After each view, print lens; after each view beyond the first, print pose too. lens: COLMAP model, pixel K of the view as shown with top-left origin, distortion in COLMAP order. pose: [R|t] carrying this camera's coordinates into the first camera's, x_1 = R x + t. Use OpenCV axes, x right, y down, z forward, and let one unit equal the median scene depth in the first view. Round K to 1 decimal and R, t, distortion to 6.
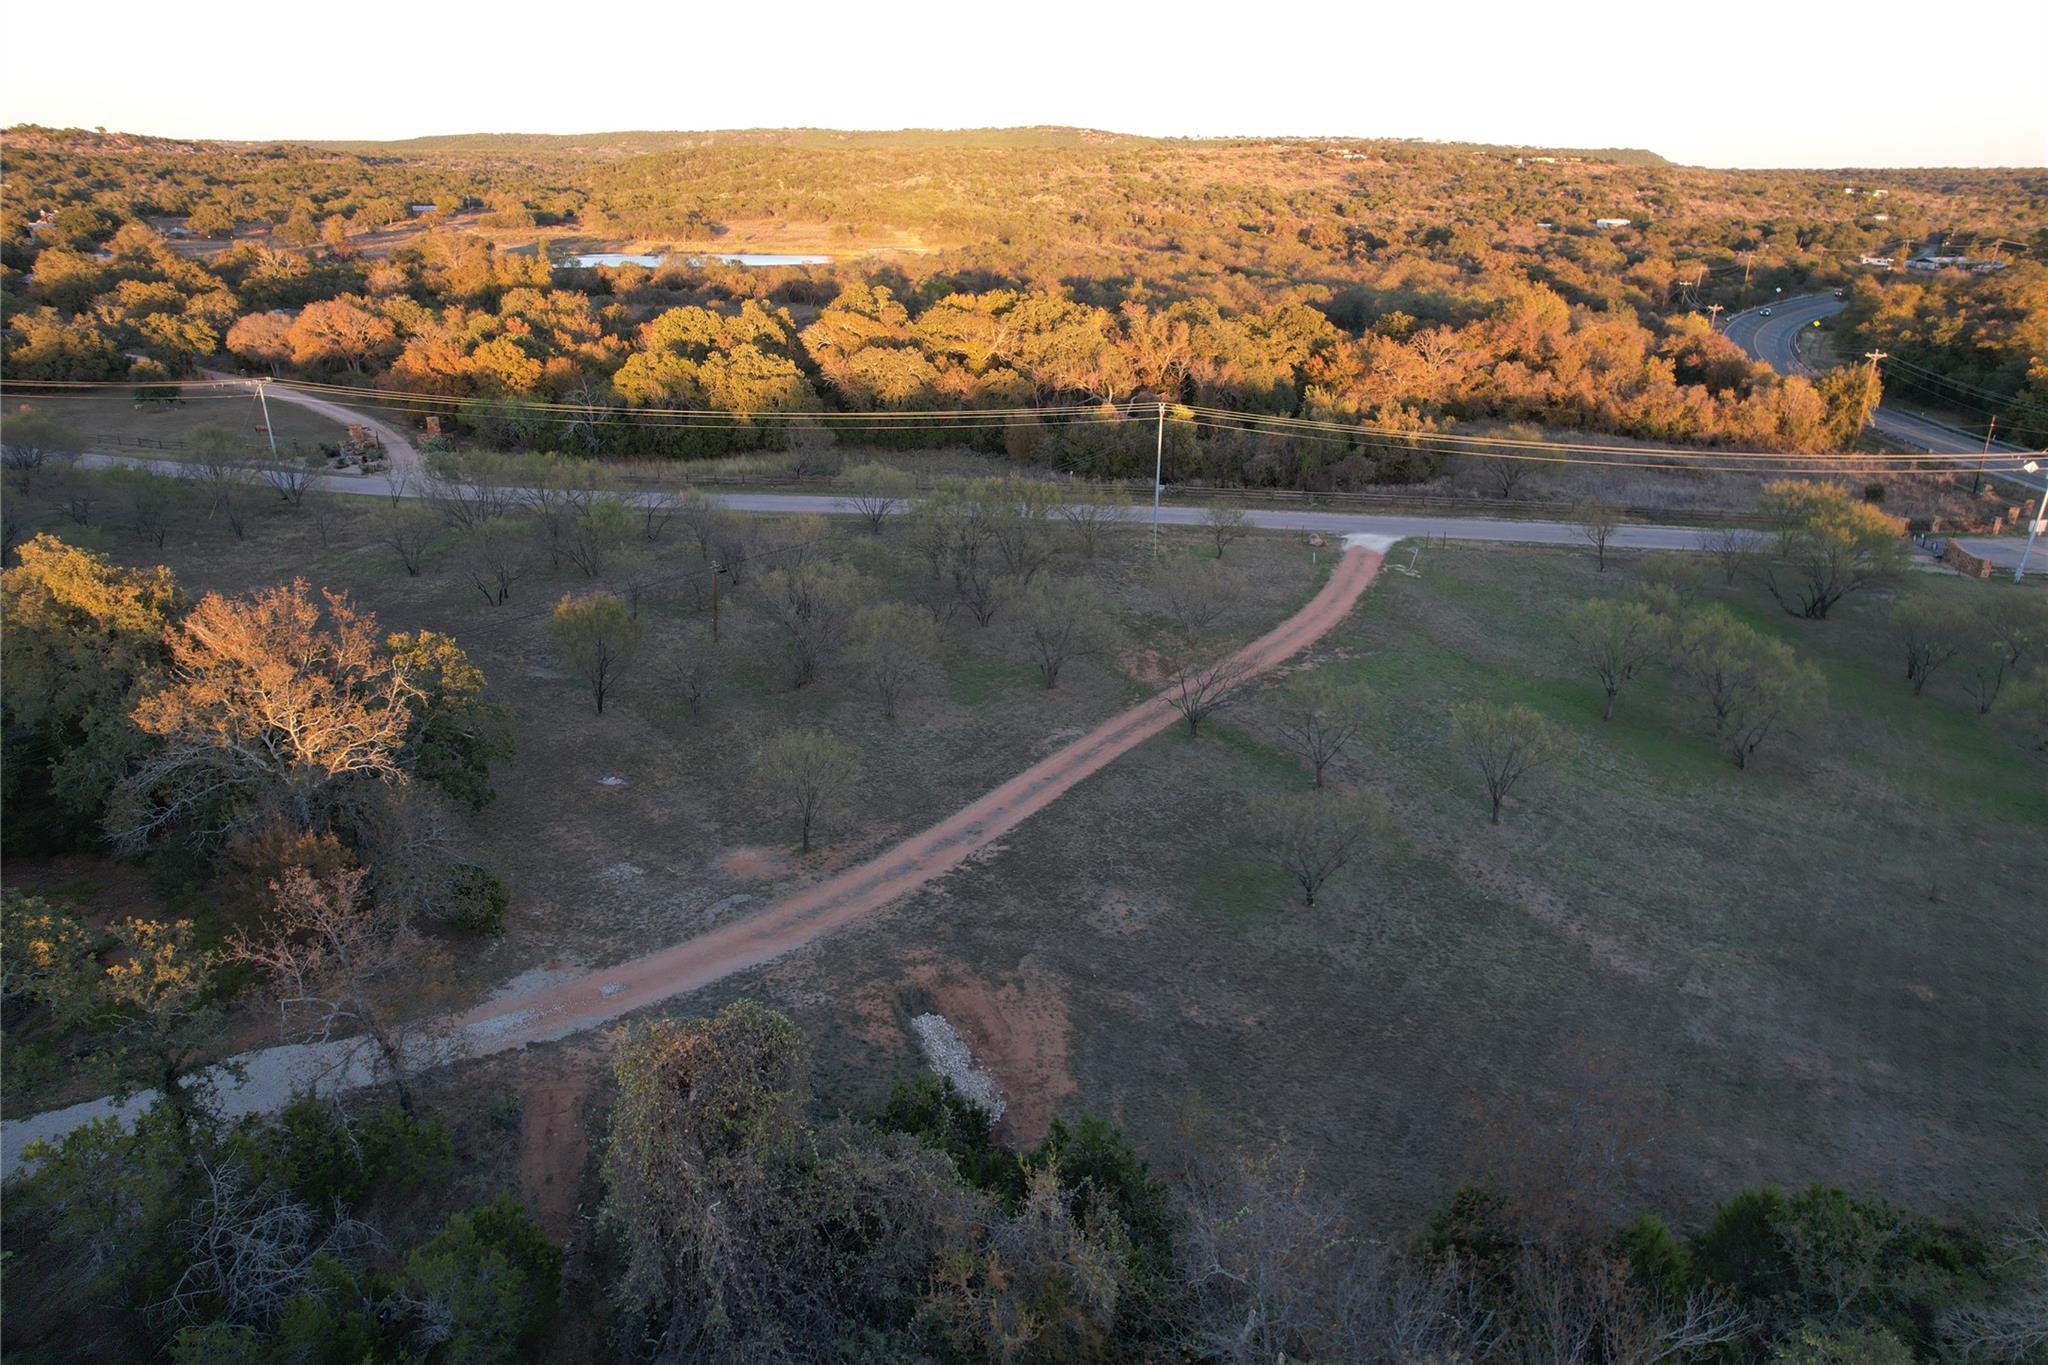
lens RADIAL K [[1312.5, 0, 1024.8], [0, 1312.5, 670.6], [0, 0, 1]] dist [-0.079554, 0.074035]
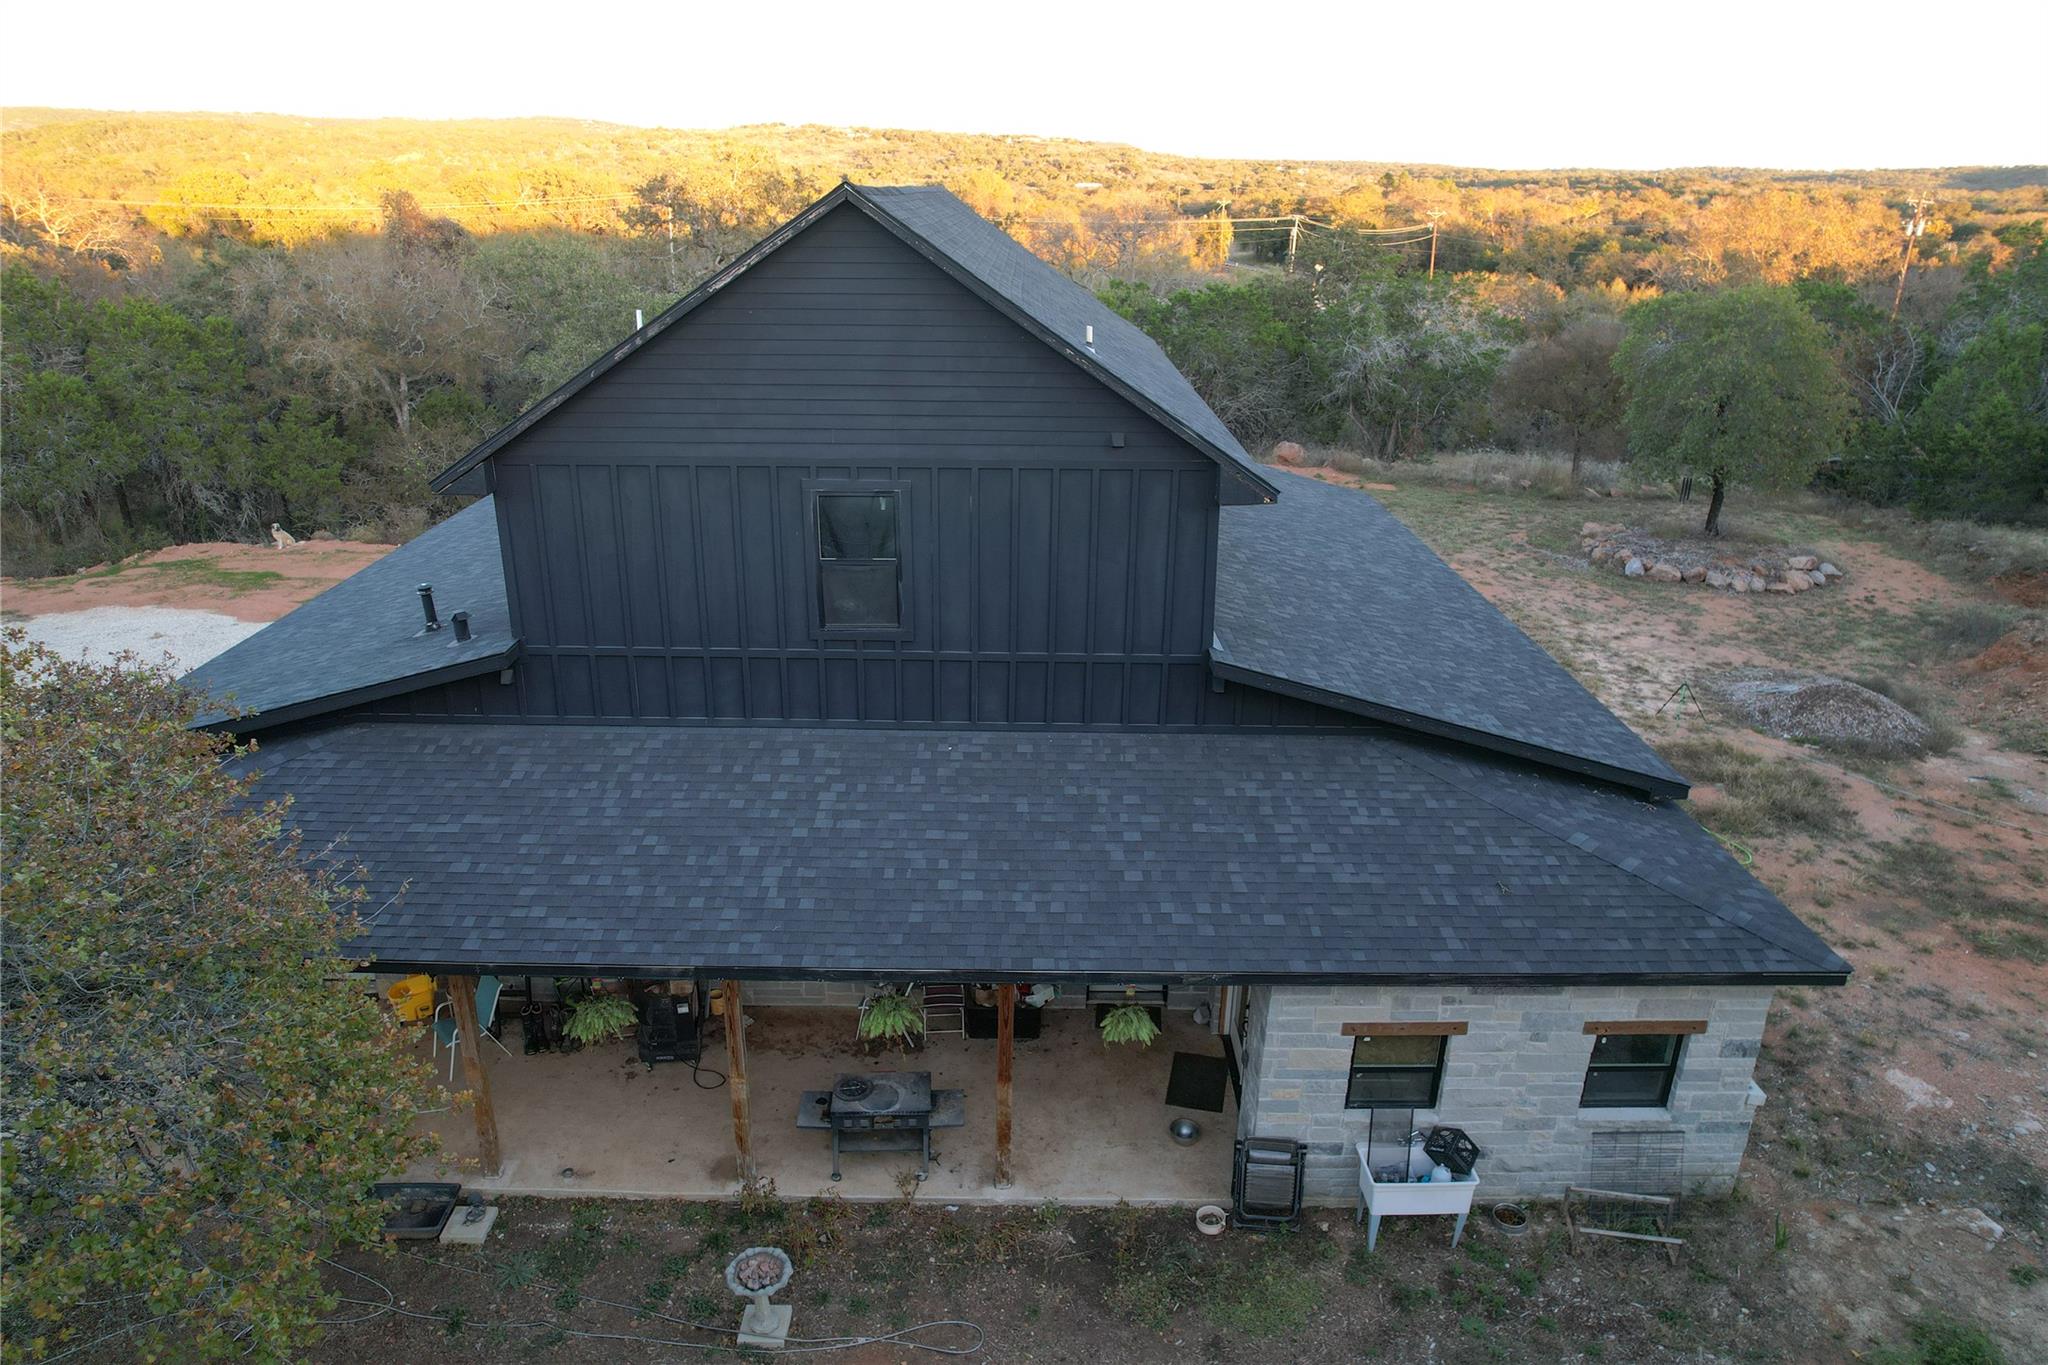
lens RADIAL K [[1312.5, 0, 1025.5], [0, 1312.5, 675.7], [0, 0, 1]] dist [-0.079554, 0.074035]
pose [[0.940545, -0.115437, 0.319450, -0.021761], [0.113884, 0.993214, 0.023607, 0.234980], [-0.320008, 0.014177, 0.947309, -0.254860]]
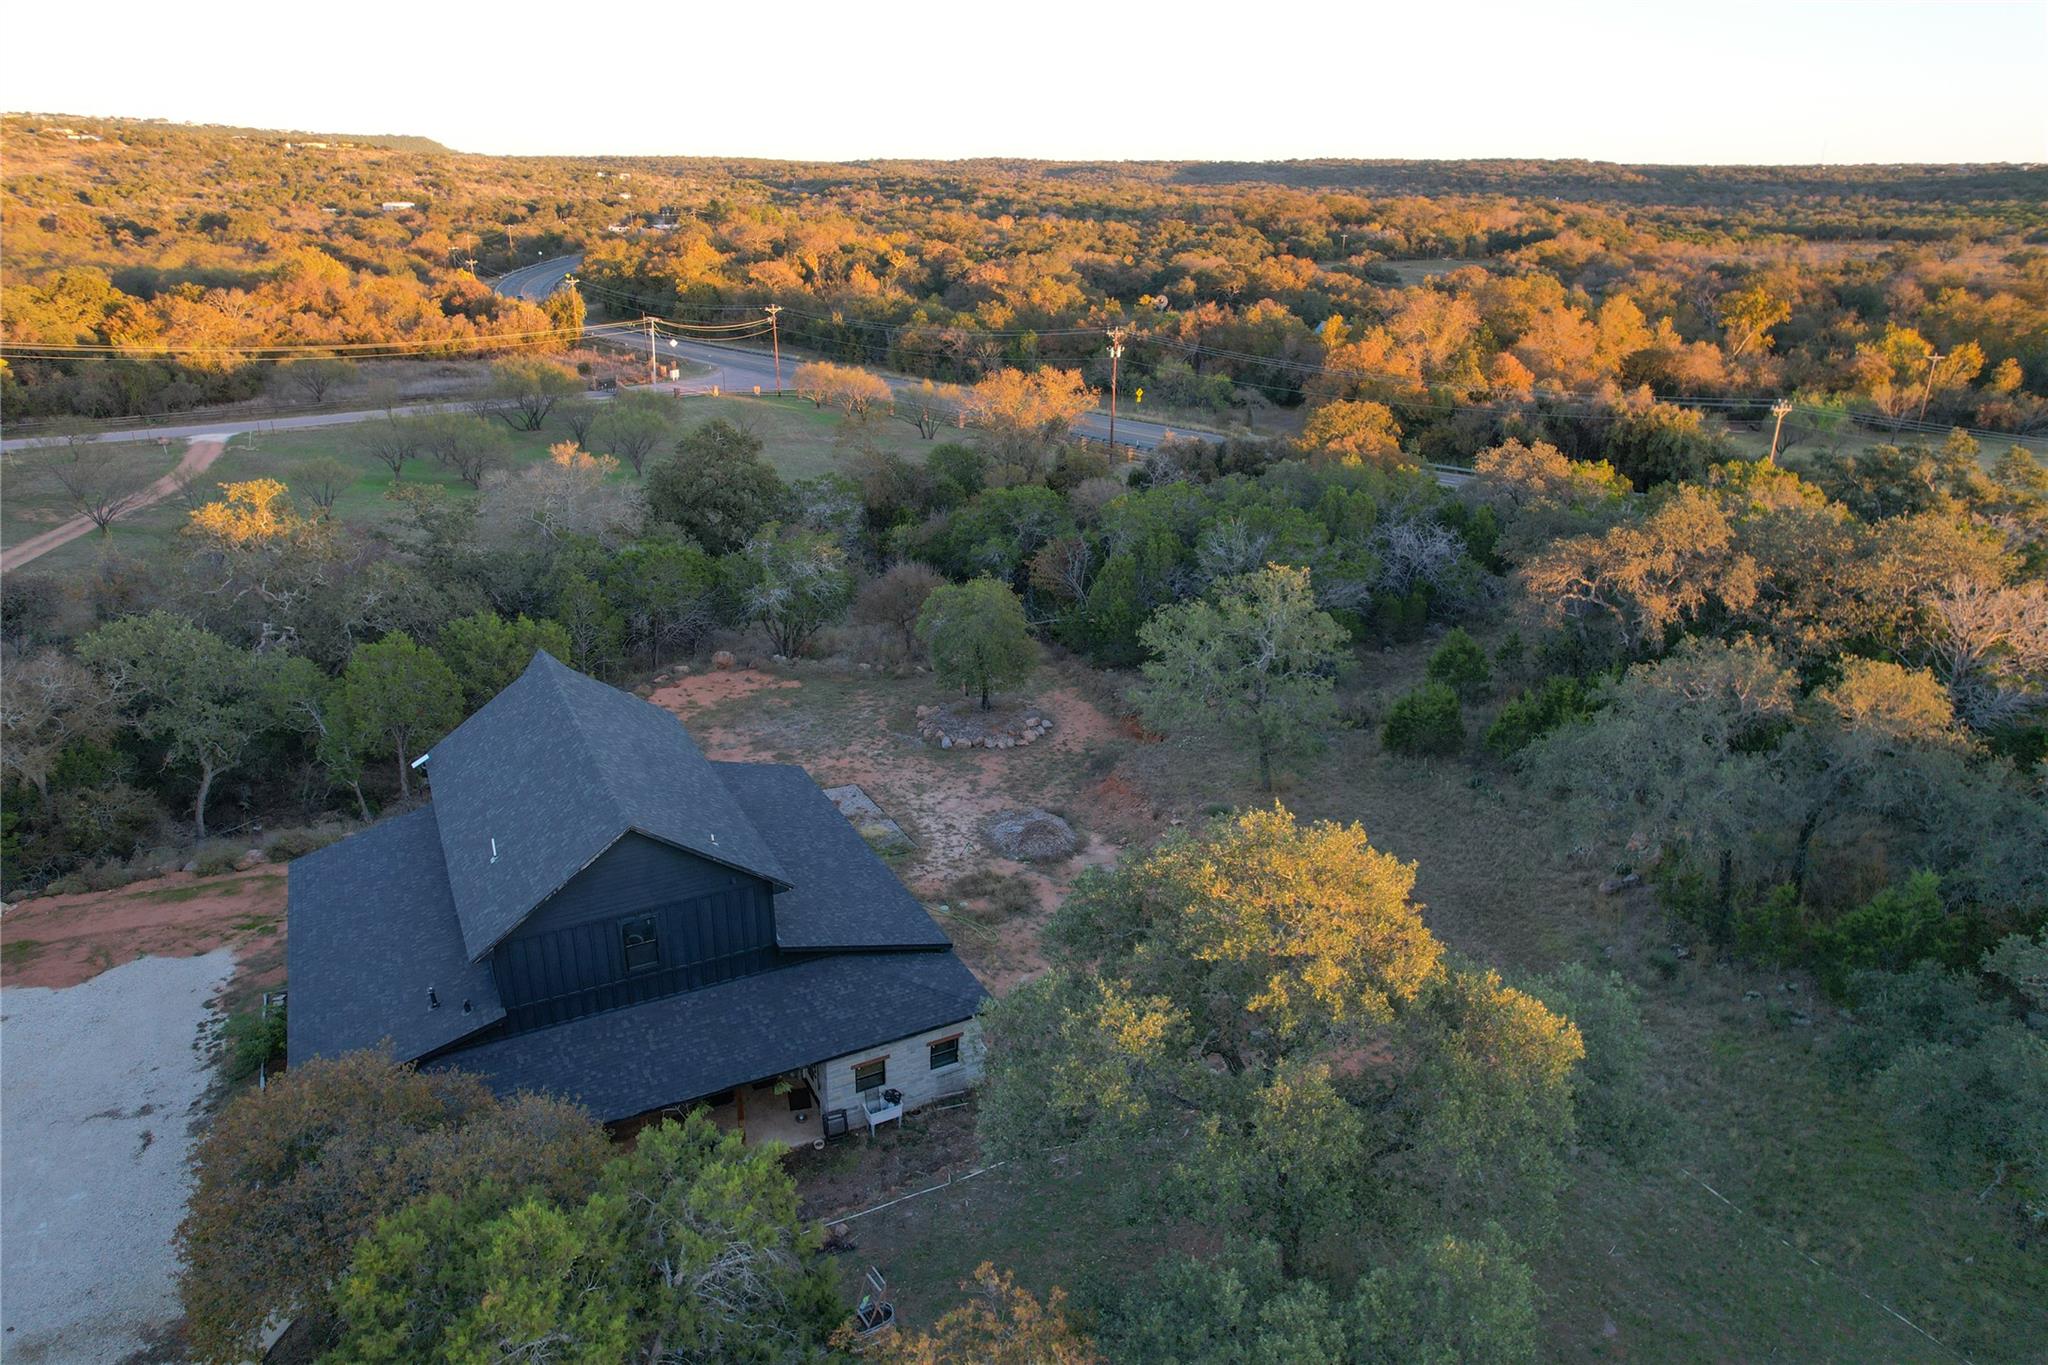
lens RADIAL K [[1312.5, 0, 1030.2], [0, 1312.5, 678.6], [0, 0, 1]] dist [-0.079554, 0.074035]
pose [[0.675017, -0.263386, 0.689188, -0.113572], [0.253613, 0.960021, 0.118492, 0.164825], [-0.692844, 0.094803, 0.714829, -0.400548]]
